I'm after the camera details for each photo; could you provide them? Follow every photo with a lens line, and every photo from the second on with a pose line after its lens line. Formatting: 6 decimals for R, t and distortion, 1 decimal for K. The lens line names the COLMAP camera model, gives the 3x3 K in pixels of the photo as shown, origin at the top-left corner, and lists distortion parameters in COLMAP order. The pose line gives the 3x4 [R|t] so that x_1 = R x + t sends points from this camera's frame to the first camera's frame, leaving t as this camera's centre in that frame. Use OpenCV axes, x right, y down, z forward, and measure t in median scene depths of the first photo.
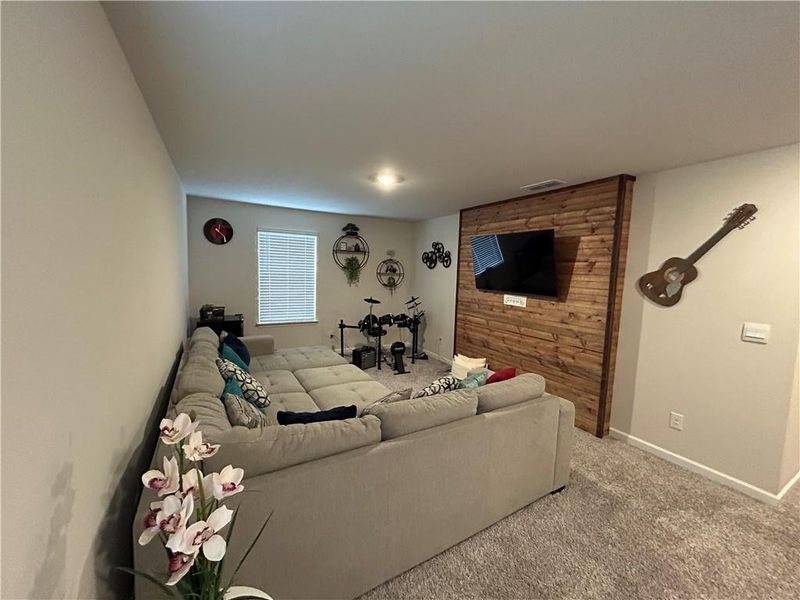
lens RADIAL K [[320.3, 0, 401.9], [0, 320.3, 300.5], [0, 0, 1]] dist [-0.000753, -0.000021]
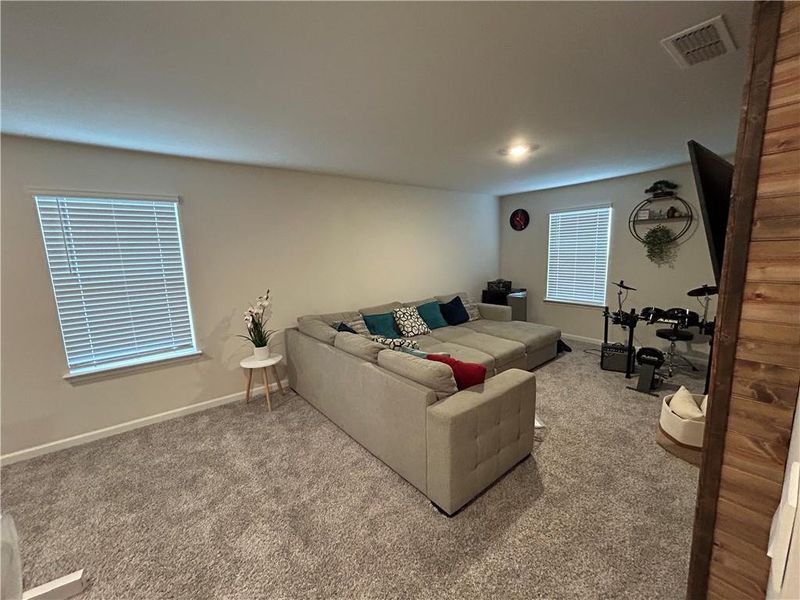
lens RADIAL K [[320.3, 0, 401.9], [0, 320.3, 300.5], [0, 0, 1]] dist [-0.000753, -0.000021]
pose [[0.150356, 0.113381, -0.982109, 0.562658], [-0.062512, 0.992504, 0.105011, -0.009620], [0.986654, 0.045604, 0.156316, 0.352637]]
